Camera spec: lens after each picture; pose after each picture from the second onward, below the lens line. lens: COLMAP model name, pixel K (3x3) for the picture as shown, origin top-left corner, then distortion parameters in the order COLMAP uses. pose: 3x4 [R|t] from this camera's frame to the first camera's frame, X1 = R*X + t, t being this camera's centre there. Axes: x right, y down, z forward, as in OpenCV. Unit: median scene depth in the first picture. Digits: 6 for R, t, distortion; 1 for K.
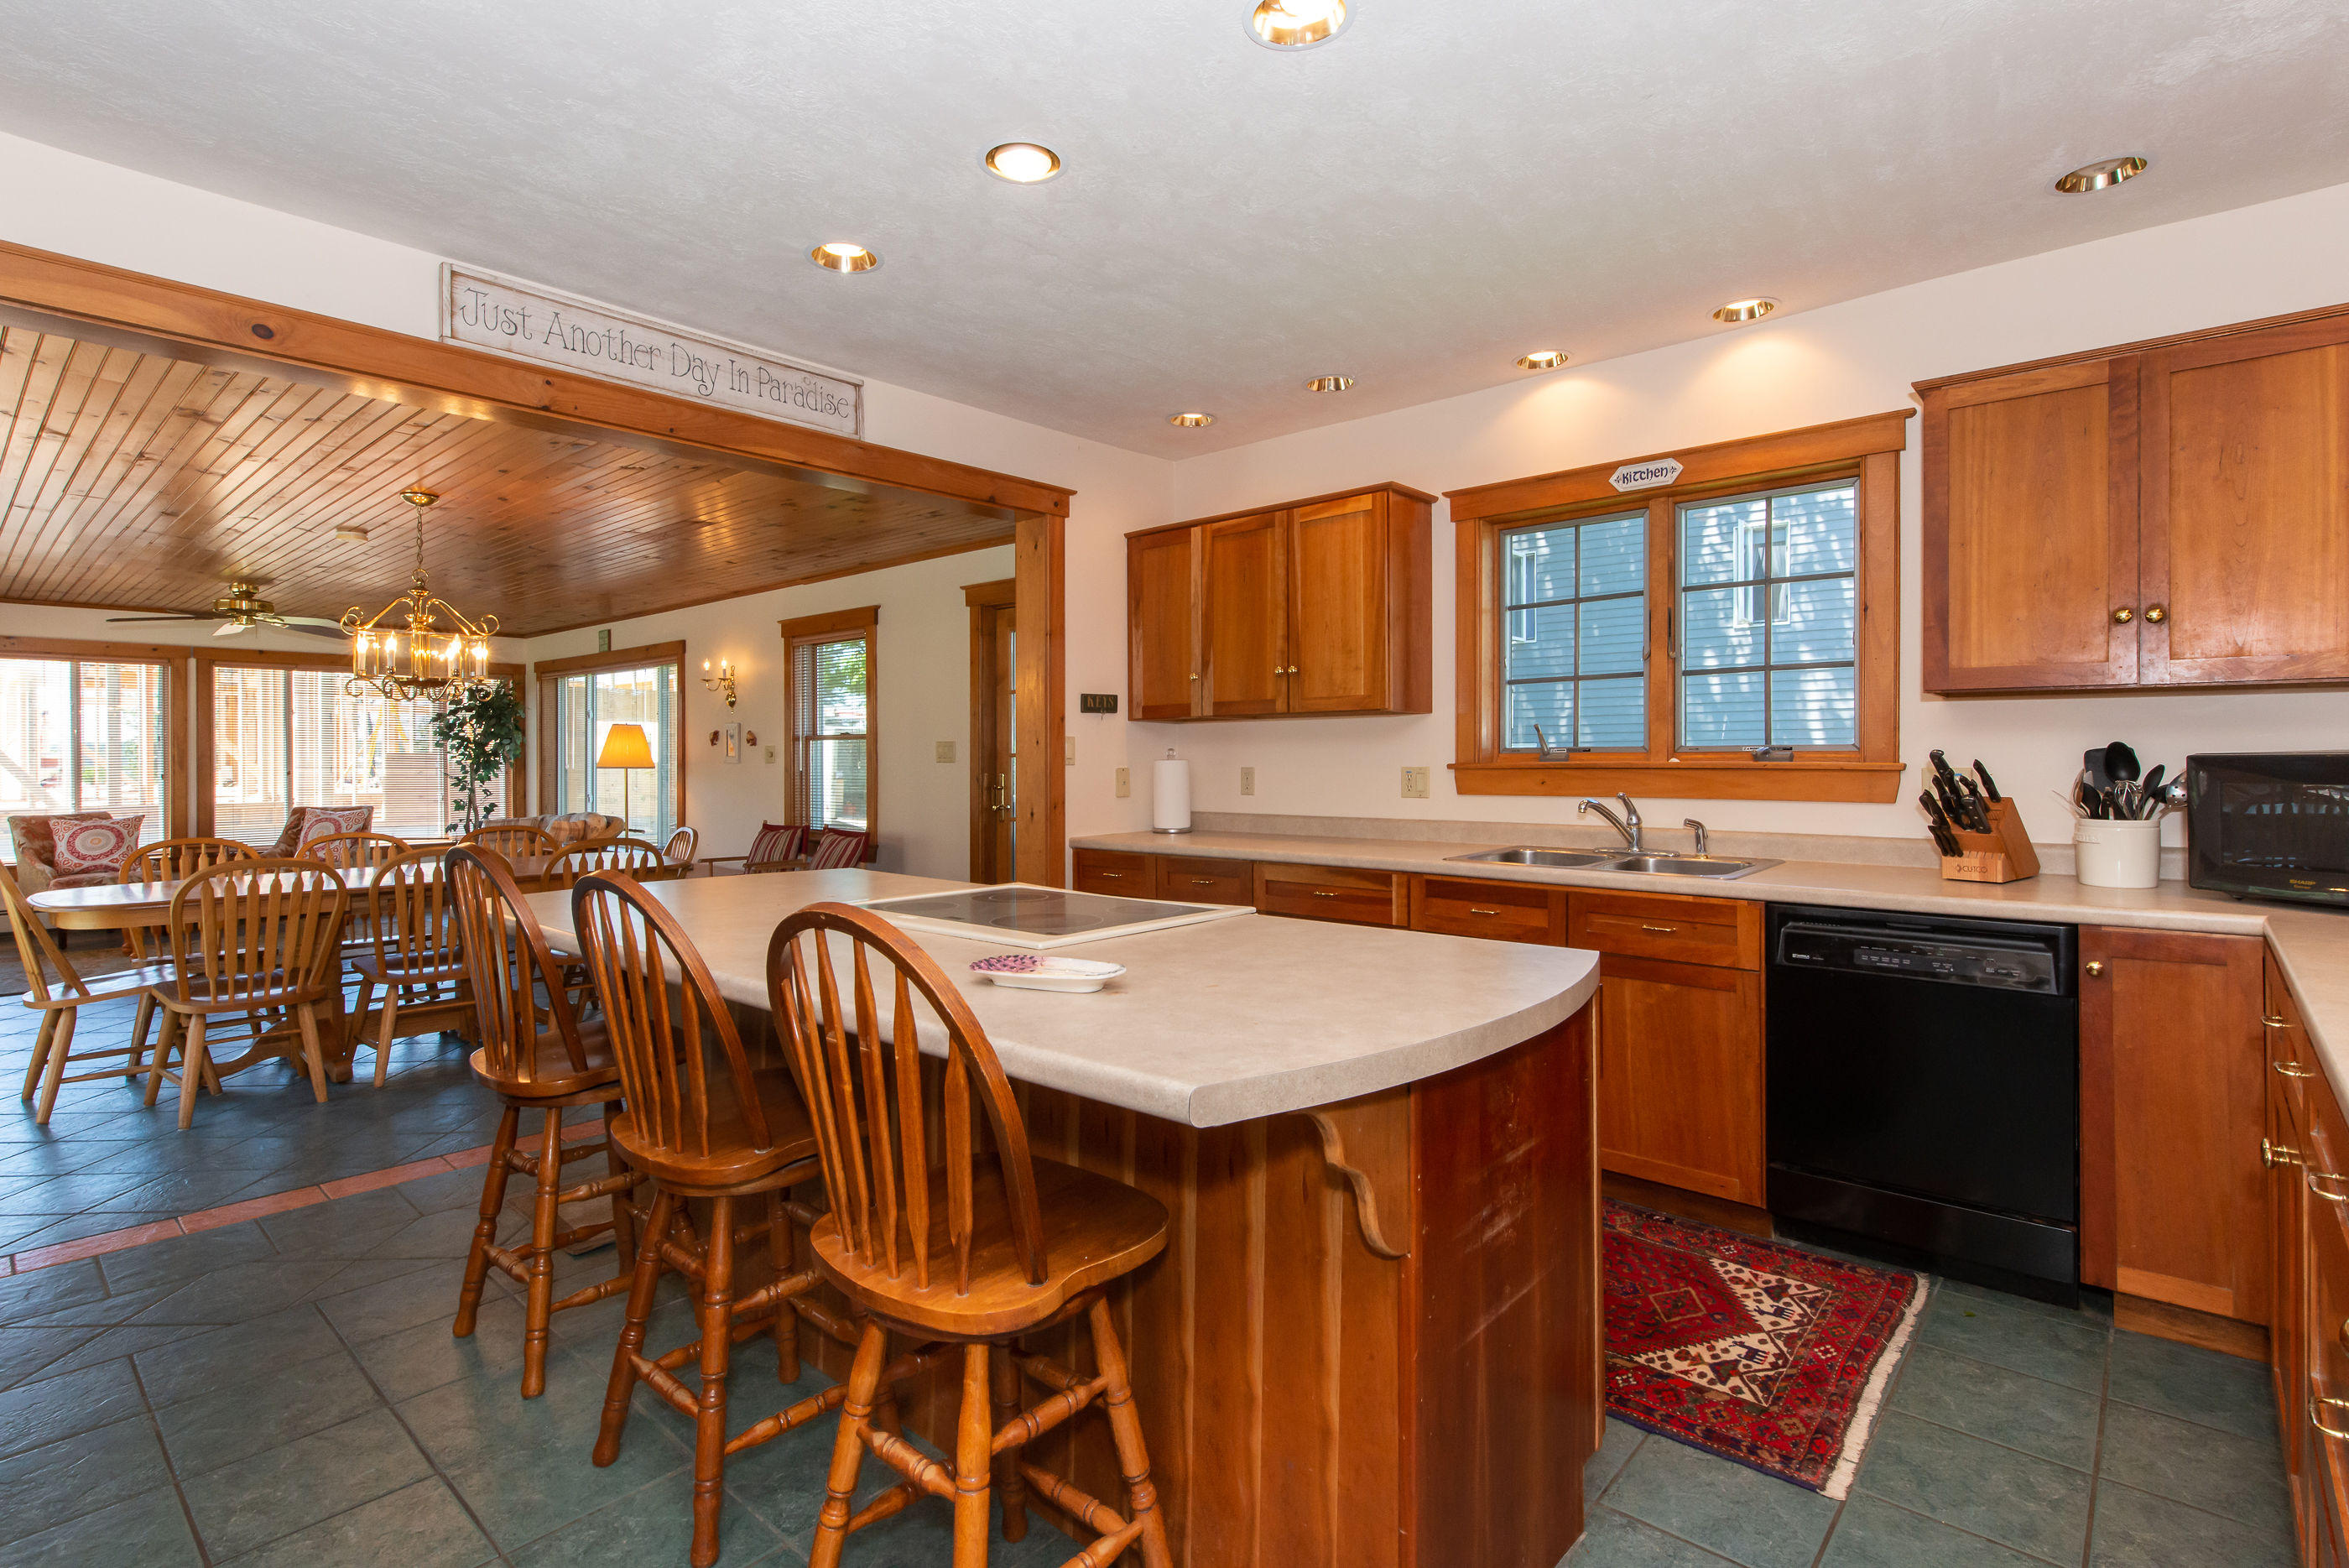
lens RADIAL K [[1116.8, 0, 1174.5], [0, 1116.8, 784.0], [0, 0, 1]] dist [0.000914, -0.000155]
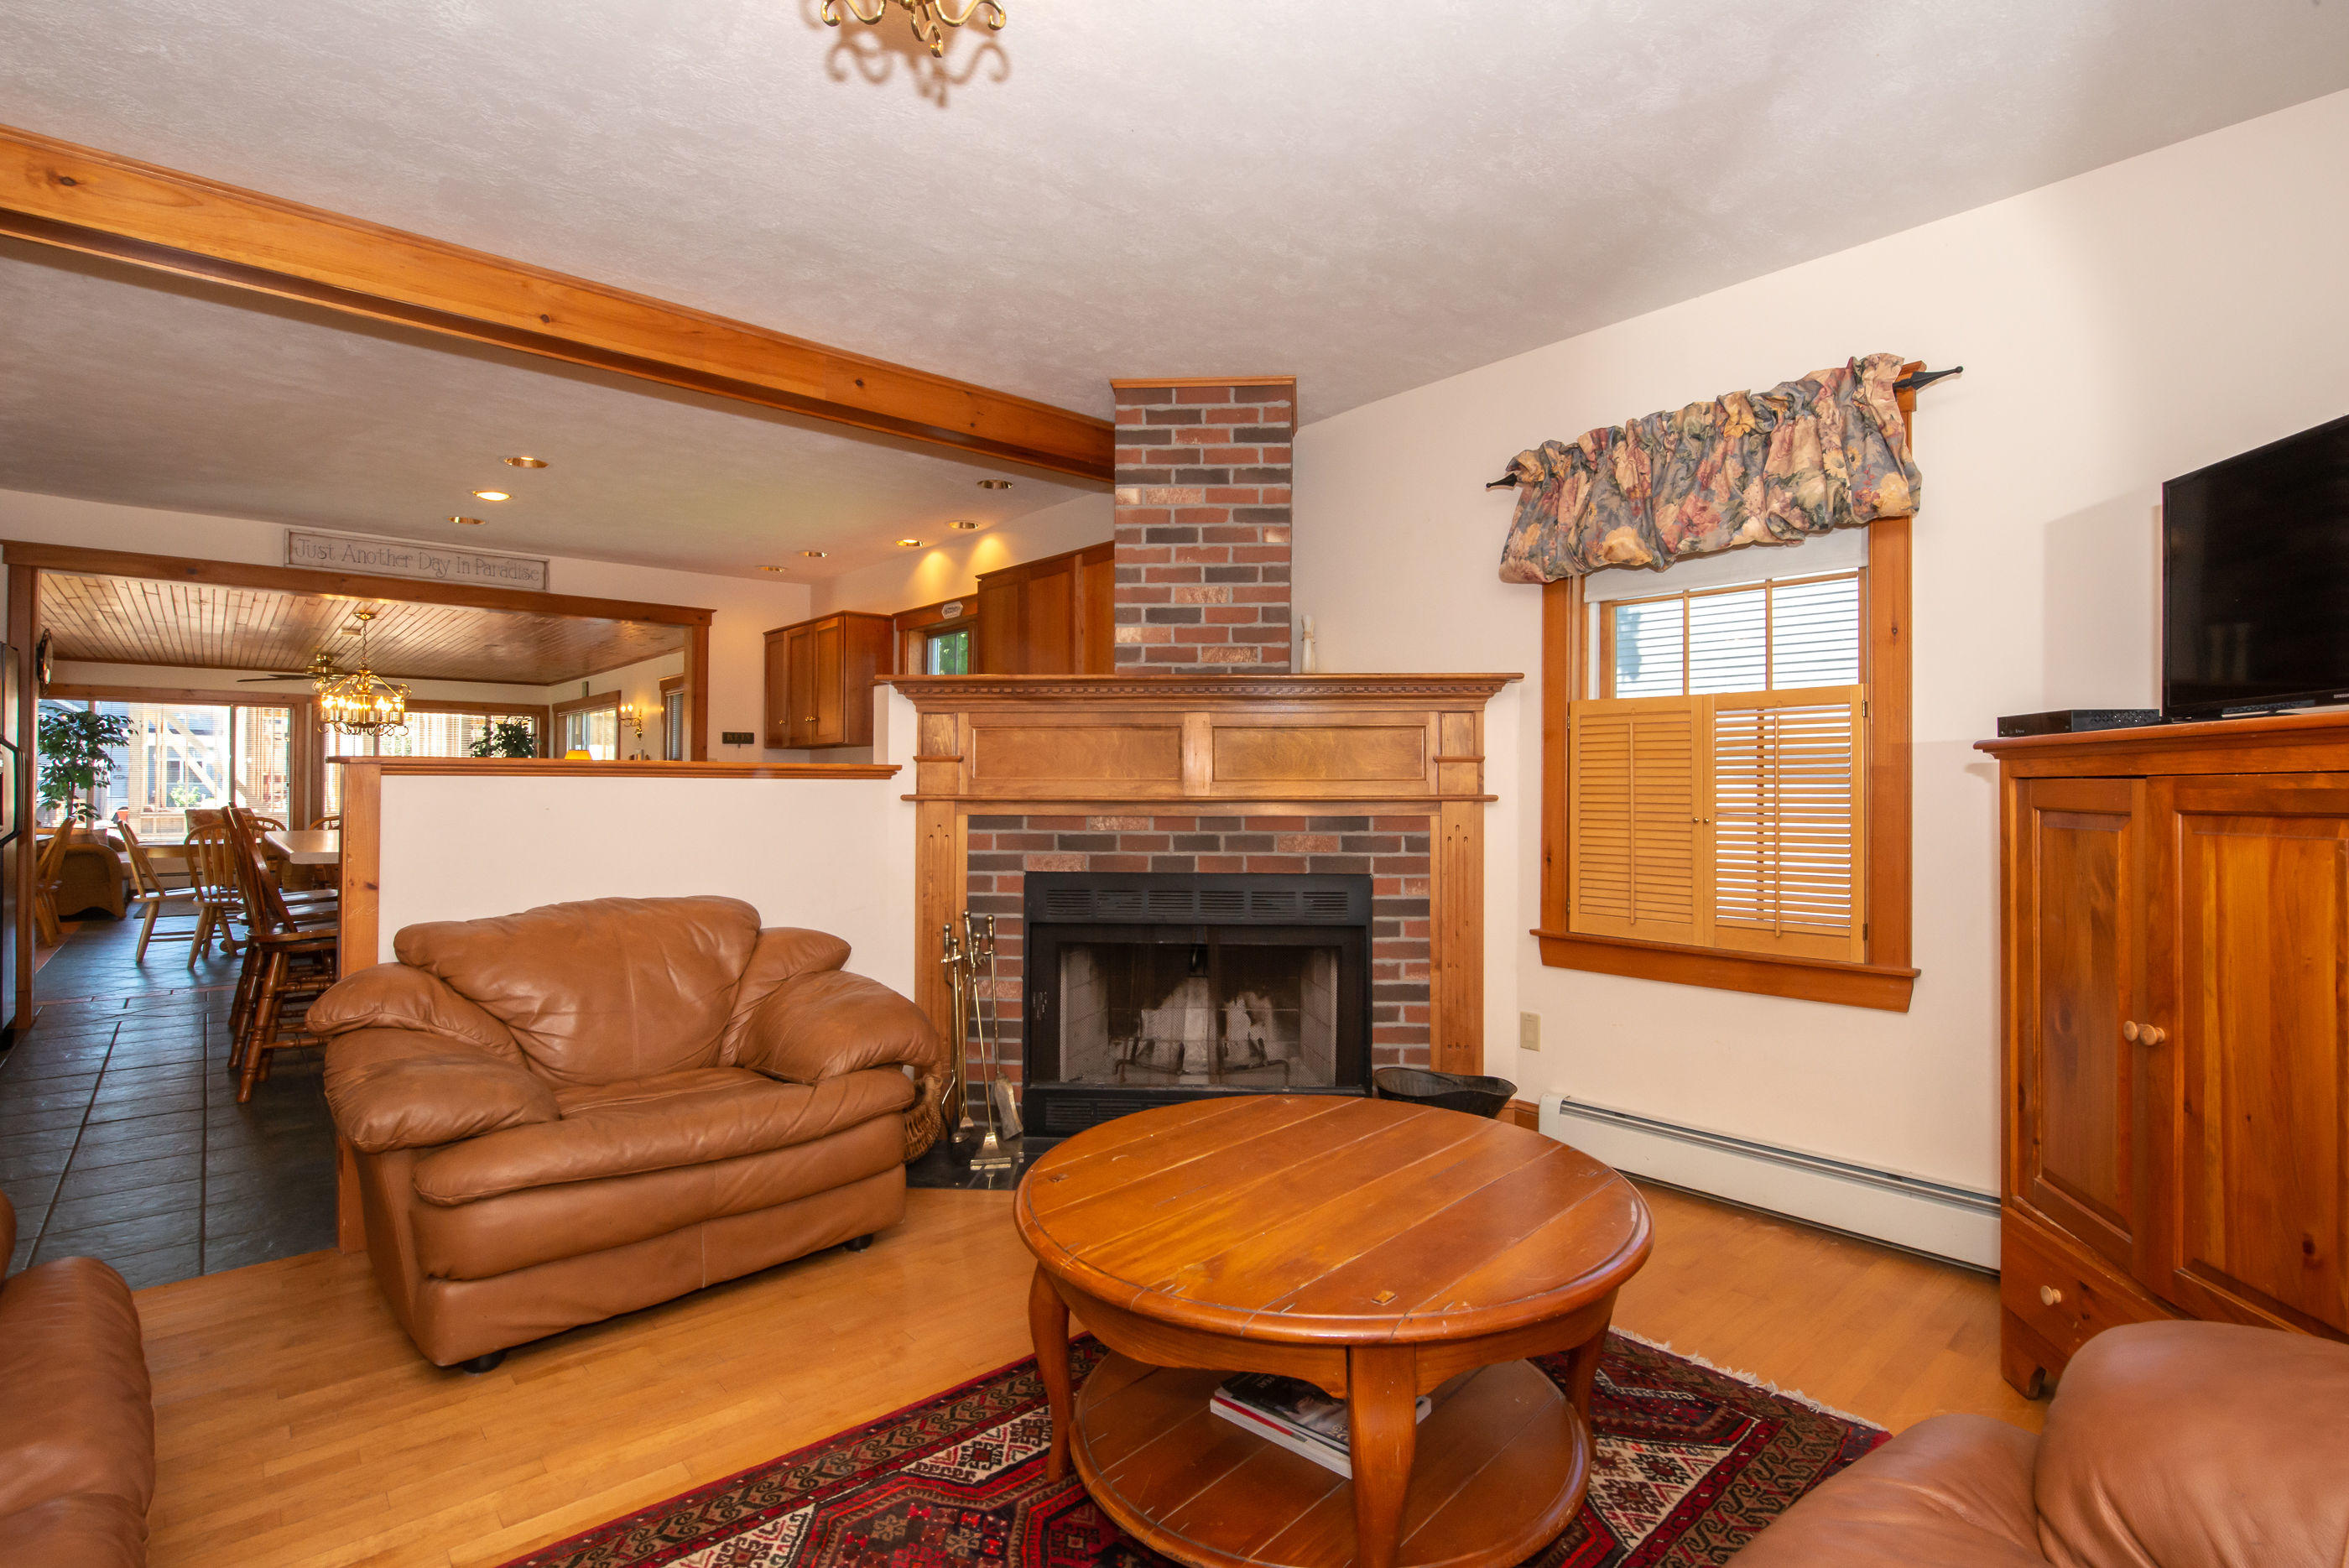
lens RADIAL K [[1023.6, 0, 1174.5], [0, 1023.6, 784.0], [0, 0, 1]] dist [-0.027507, 0.000051]
pose [[0.997734, 0.006508, -0.066973, 0.782953], [-0.008030, 0.999715, -0.022487, 0.027038], [0.066808, 0.022974, 0.997501, -0.512852]]
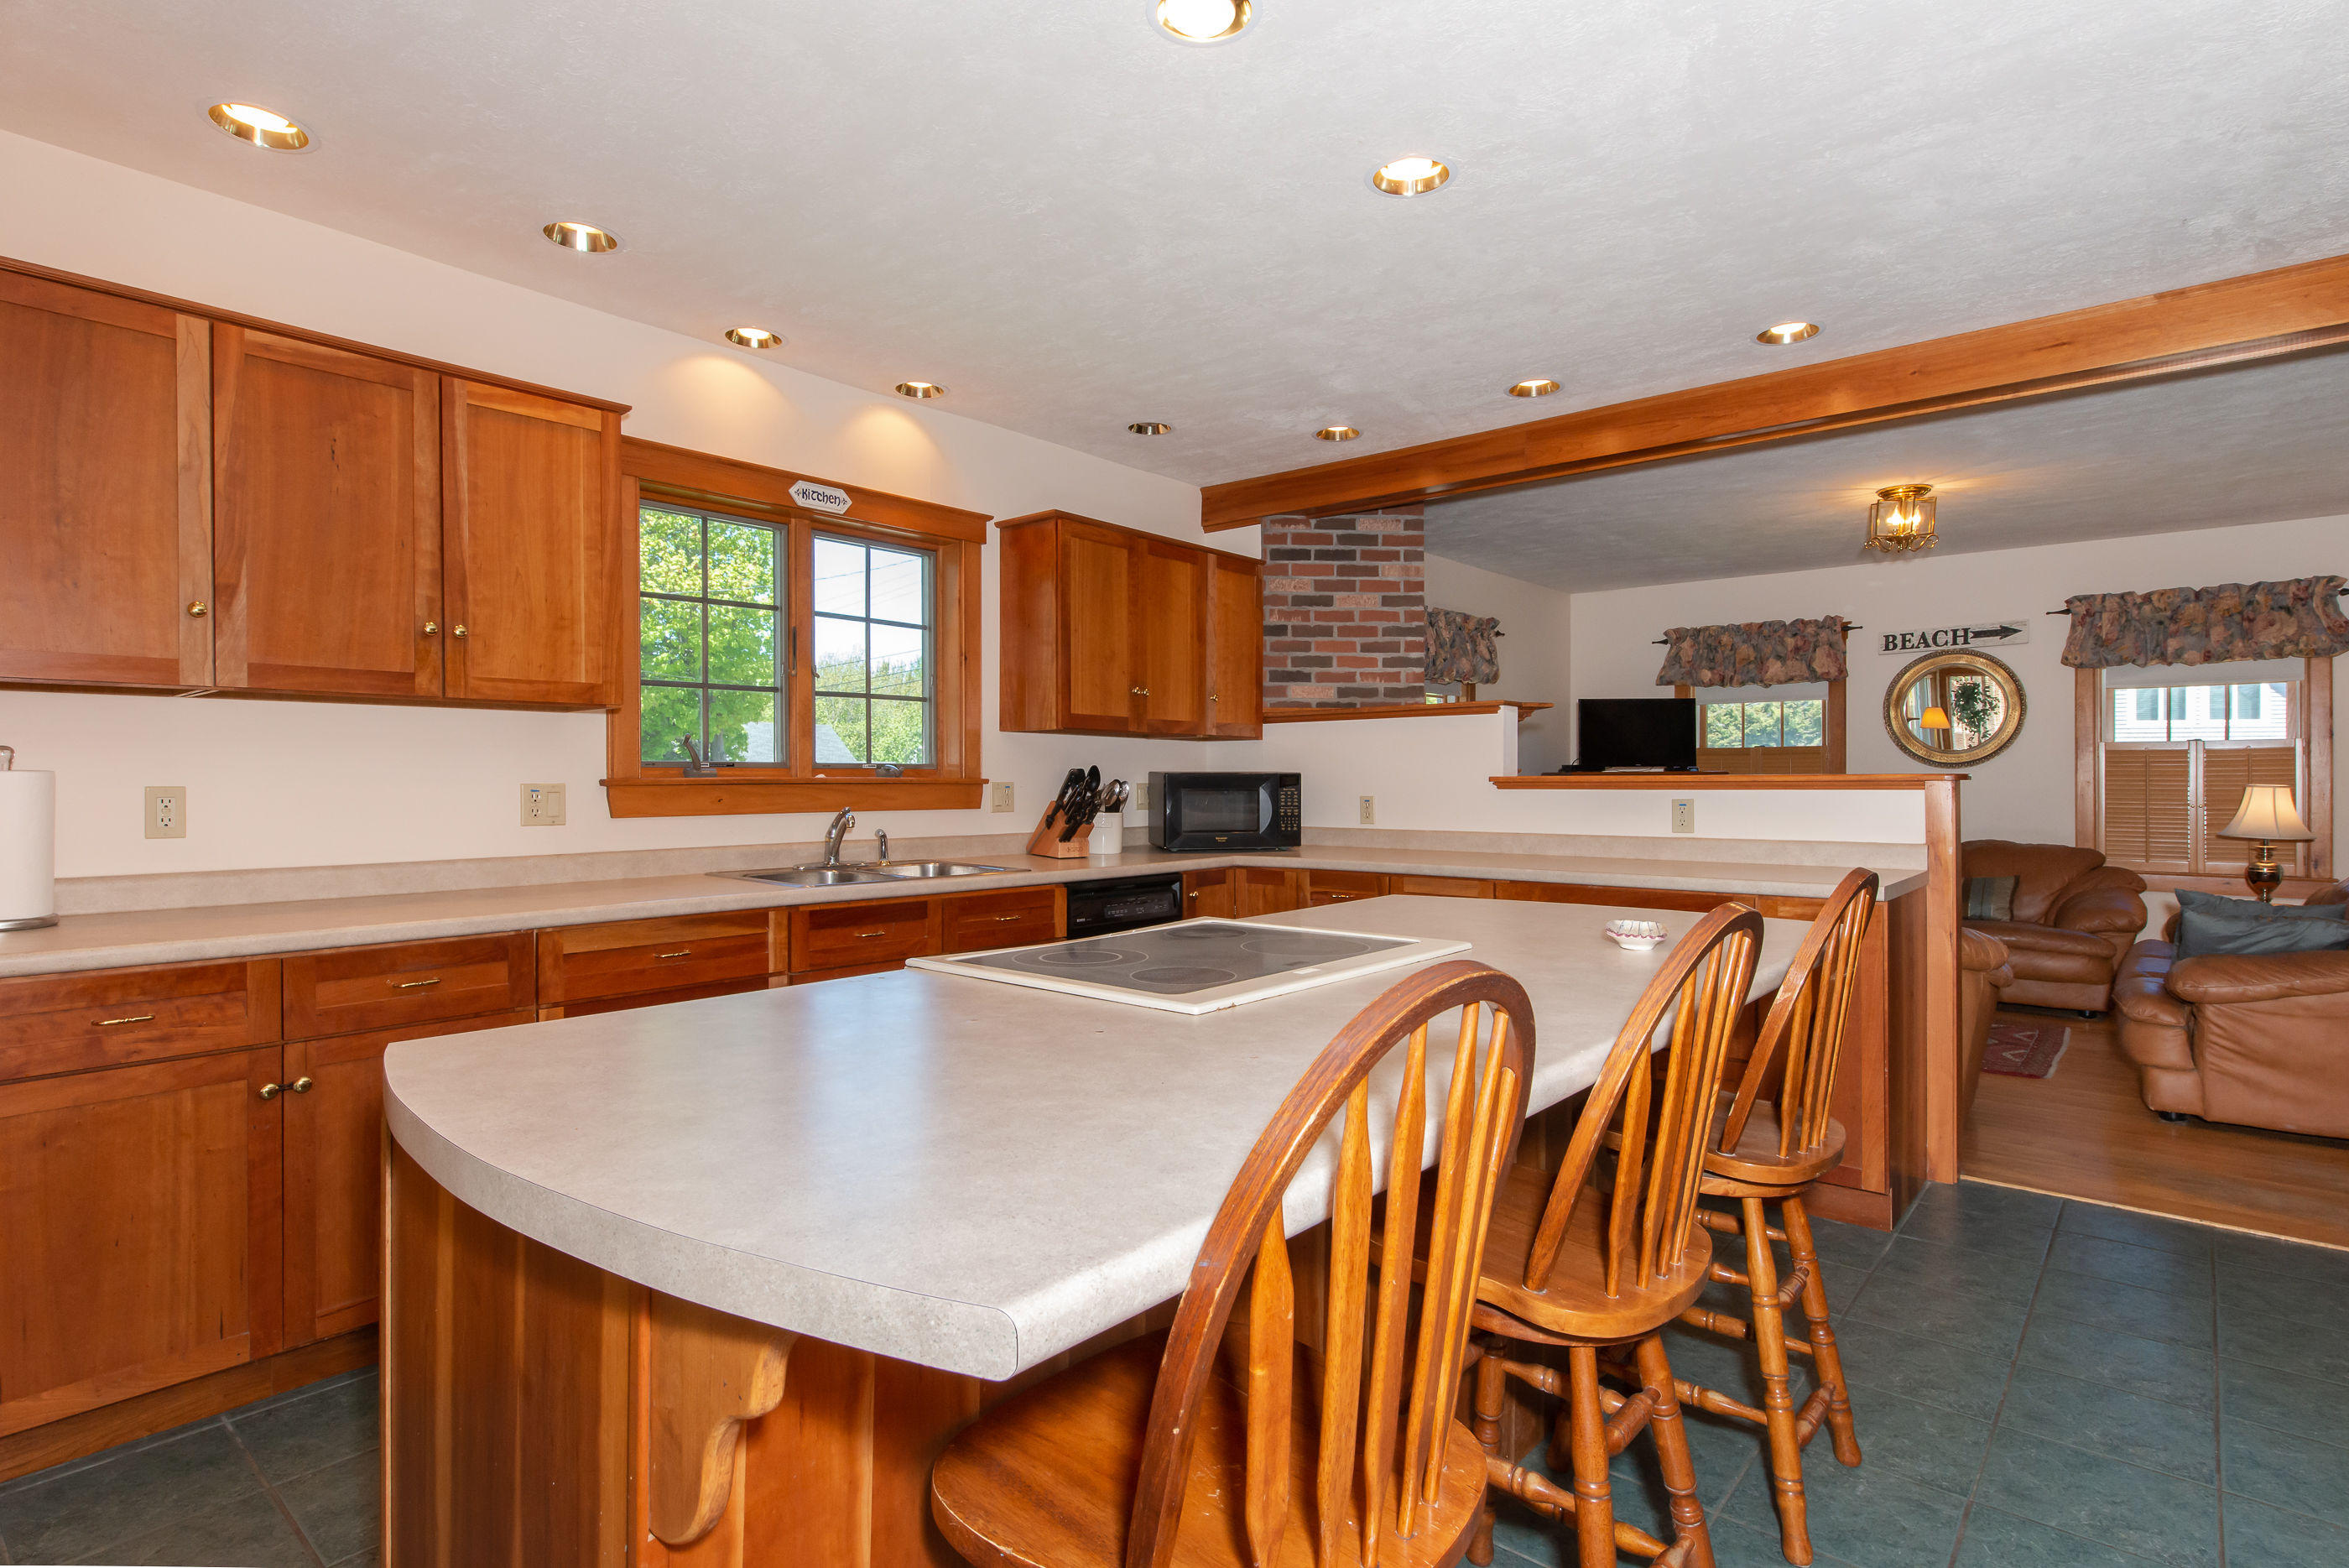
lens RADIAL K [[1195.4, 0, 1174.5], [0, 1195.4, 784.0], [0, 0, 1]] dist [0.001745, 0.000275]
pose [[-0.033262, -0.000555, 0.999447, -0.610567], [0.022730, 0.999741, 0.001311, -0.006802], [-0.999188, 0.022761, -0.033241, 0.639267]]
